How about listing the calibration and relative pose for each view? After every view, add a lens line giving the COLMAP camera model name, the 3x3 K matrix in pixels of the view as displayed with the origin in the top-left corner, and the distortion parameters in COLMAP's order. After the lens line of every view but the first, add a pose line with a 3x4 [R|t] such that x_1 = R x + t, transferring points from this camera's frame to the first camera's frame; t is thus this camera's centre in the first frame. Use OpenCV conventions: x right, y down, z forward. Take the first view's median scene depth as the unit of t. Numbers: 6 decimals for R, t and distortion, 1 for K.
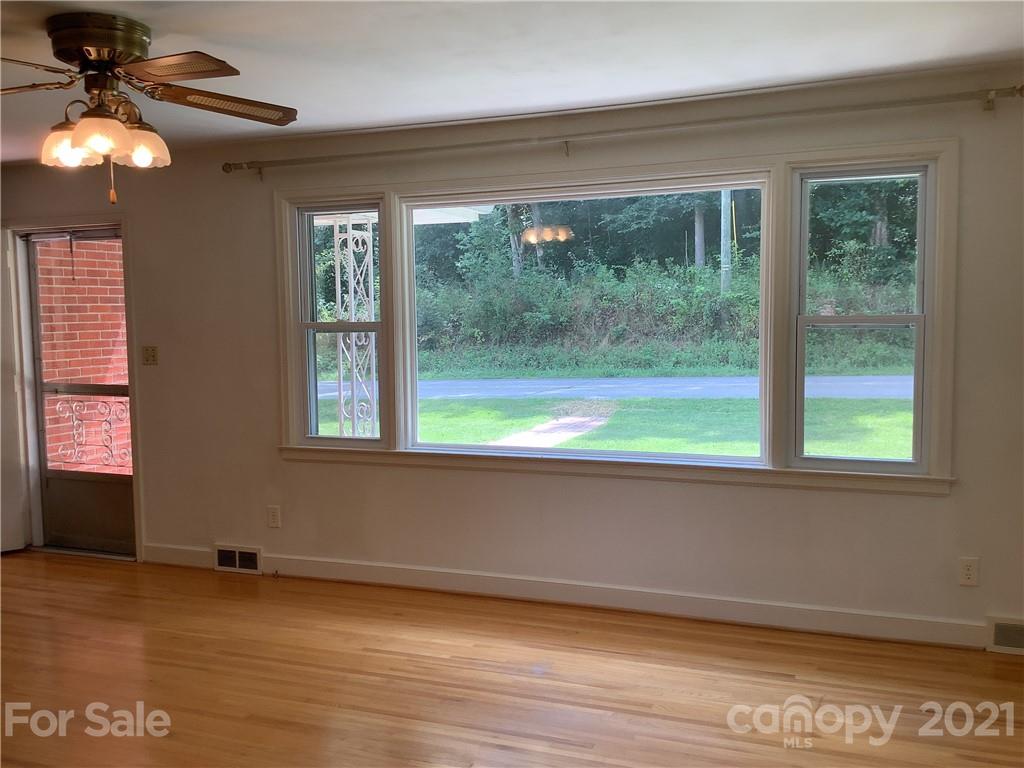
lens RADIAL K [[931.6, 0, 506.5], [0, 931.6, 383.1], [0, 0, 1]] dist [0.099435, -0.180518]
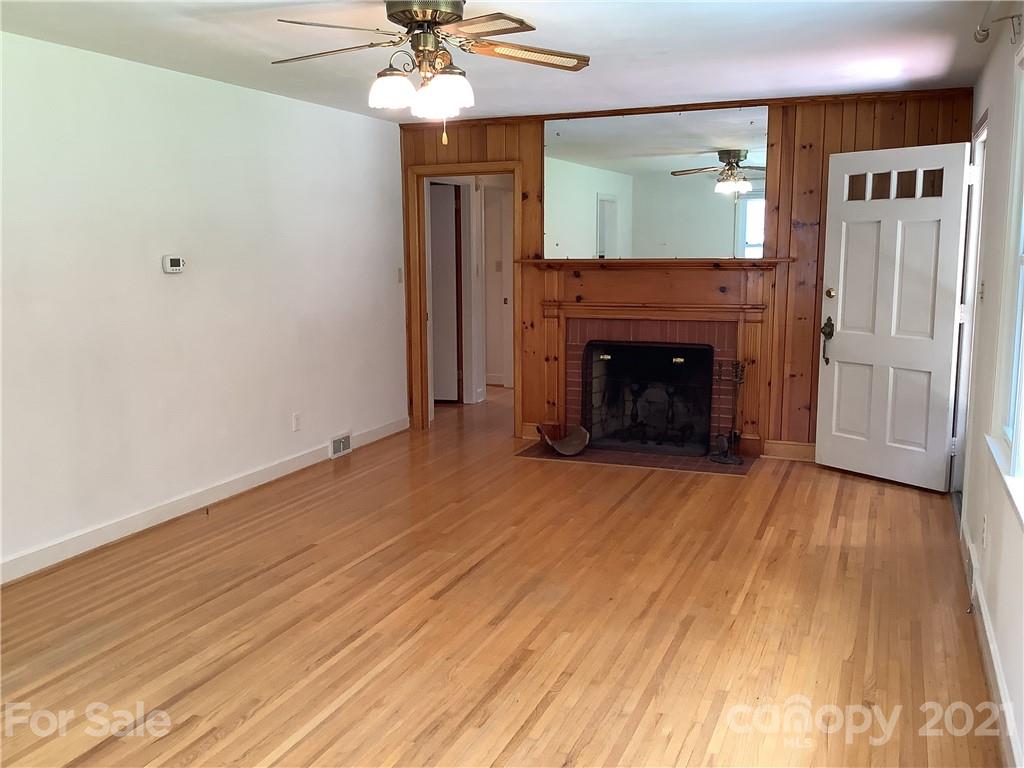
lens RADIAL K [[931.6, 0, 506.5], [0, 931.6, 383.1], [0, 0, 1]] dist [0.099435, -0.180518]
pose [[-0.010771, 0.165557, -0.986141, 0.451701], [-0.075437, 0.983254, 0.165896, -0.059733], [0.997092, 0.076179, 0.001899, 0.653436]]
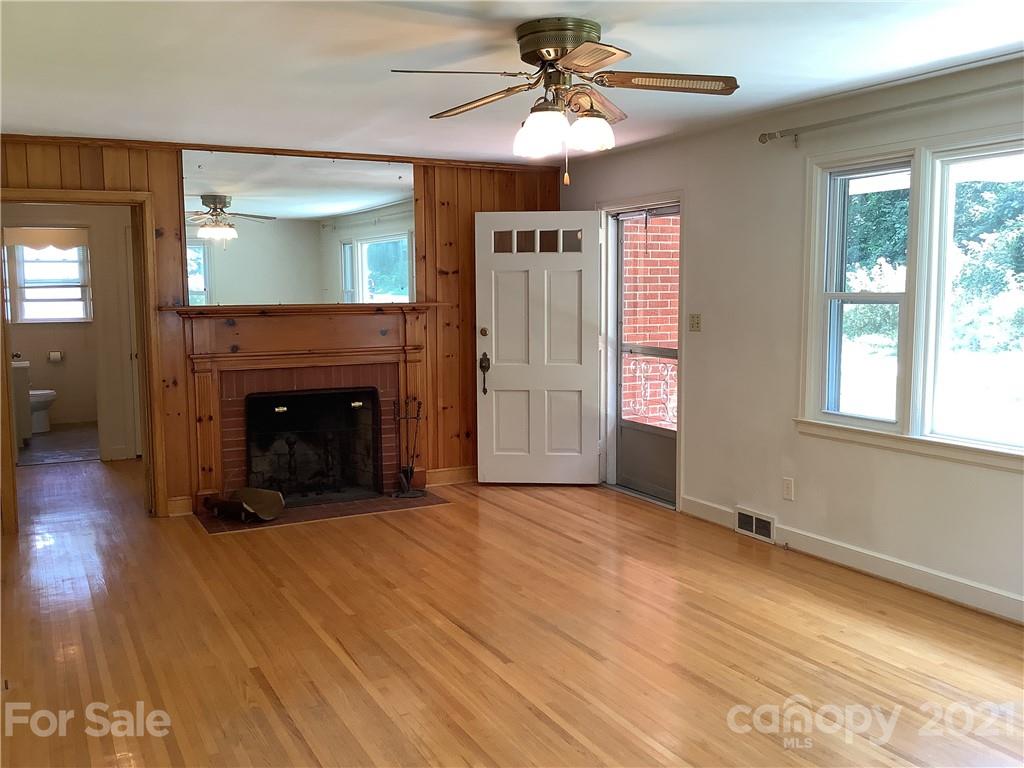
lens RADIAL K [[931.6, 0, 506.5], [0, 931.6, 383.1], [0, 0, 1]] dist [0.099435, -0.180518]
pose [[0.756258, 0.077257, -0.649697, 0.169302], [-0.058056, 0.997011, 0.050979, -0.002534], [0.651693, -0.000834, 0.758482, 0.053577]]
